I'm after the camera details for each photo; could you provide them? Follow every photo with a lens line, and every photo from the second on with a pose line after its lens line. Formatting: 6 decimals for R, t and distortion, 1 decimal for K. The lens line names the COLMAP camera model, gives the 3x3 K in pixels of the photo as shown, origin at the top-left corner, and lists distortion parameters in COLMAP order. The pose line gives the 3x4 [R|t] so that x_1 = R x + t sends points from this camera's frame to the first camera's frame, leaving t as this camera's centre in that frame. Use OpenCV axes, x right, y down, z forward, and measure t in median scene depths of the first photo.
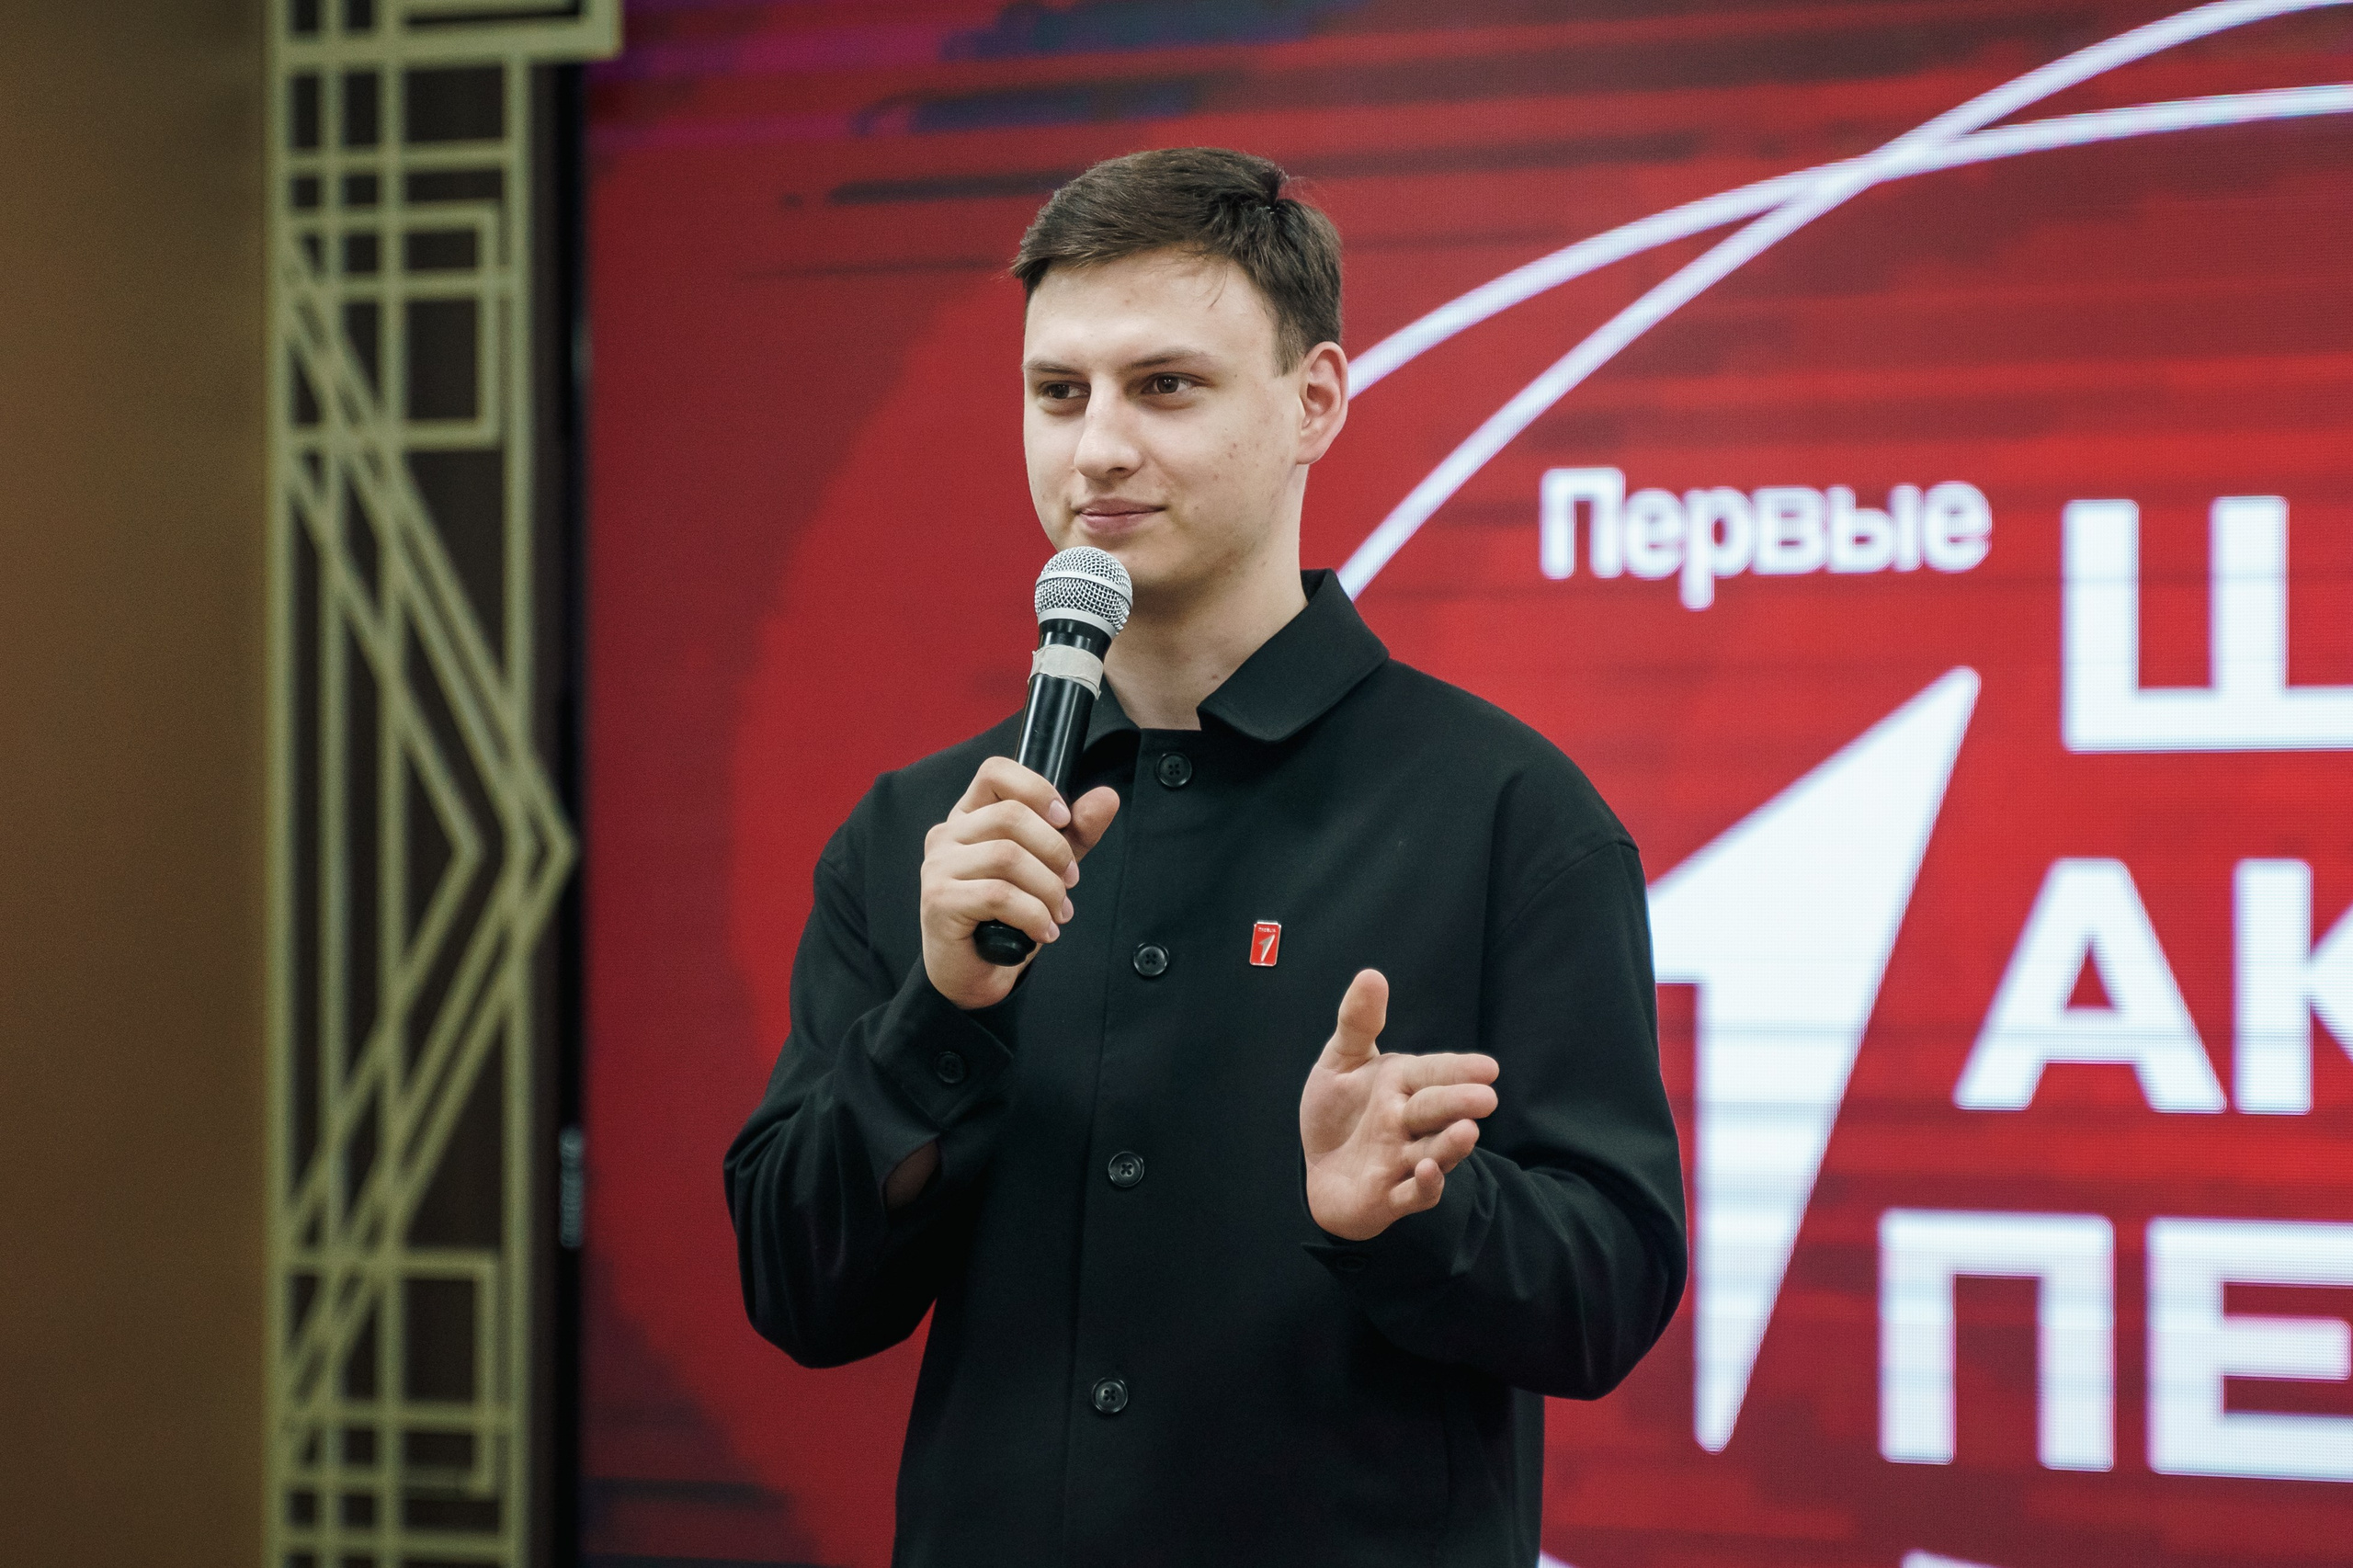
lens RADIAL K [[7639.7, 0, 1195.9], [0, 7639.7, 802.4], [0, 0, 1]] dist [0.208452, 0.000000]
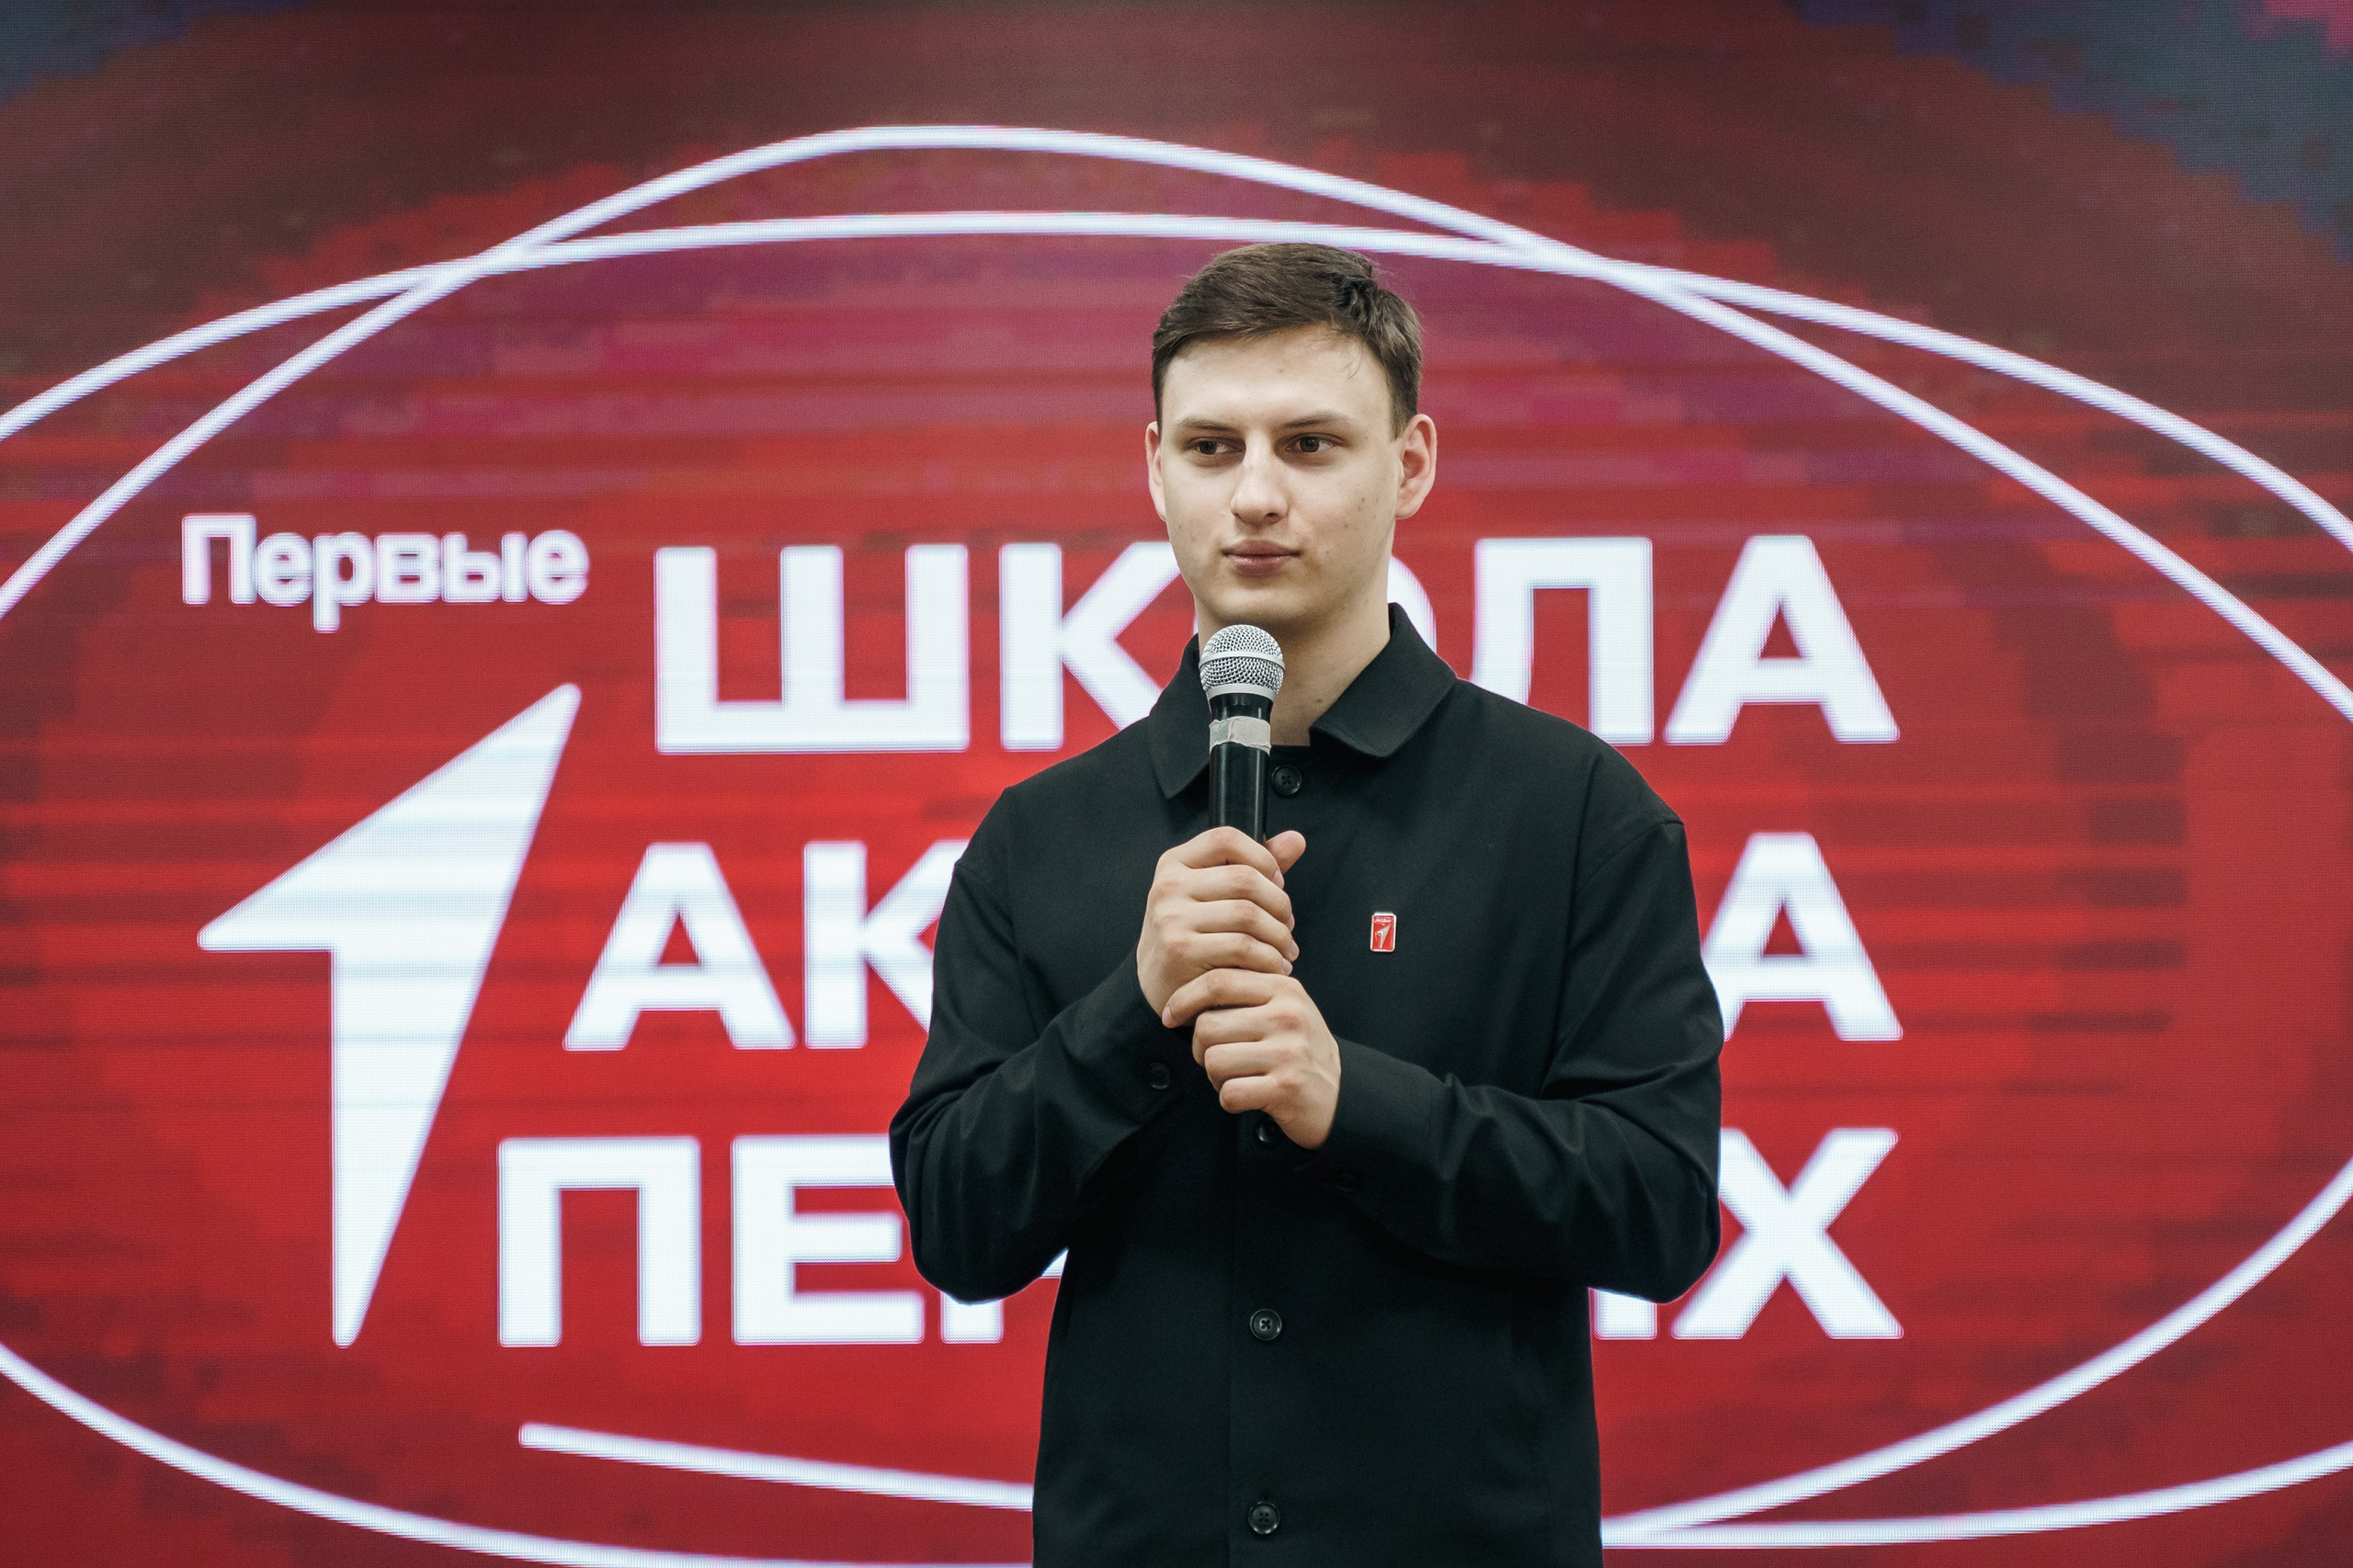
lens RADIAL K [[6089.6, 0, 1187.2], [0, 6089.6, 778.8], [0, 0, 1]] dist [0.233519, 0.000000]
pose [[0.915575, -0.007162, 0.402084, -0.195924], [0.007637, 0.999971, 0.000423, -0.002371], [-0.402075, 0.002684, 0.915603, 0.083448]]
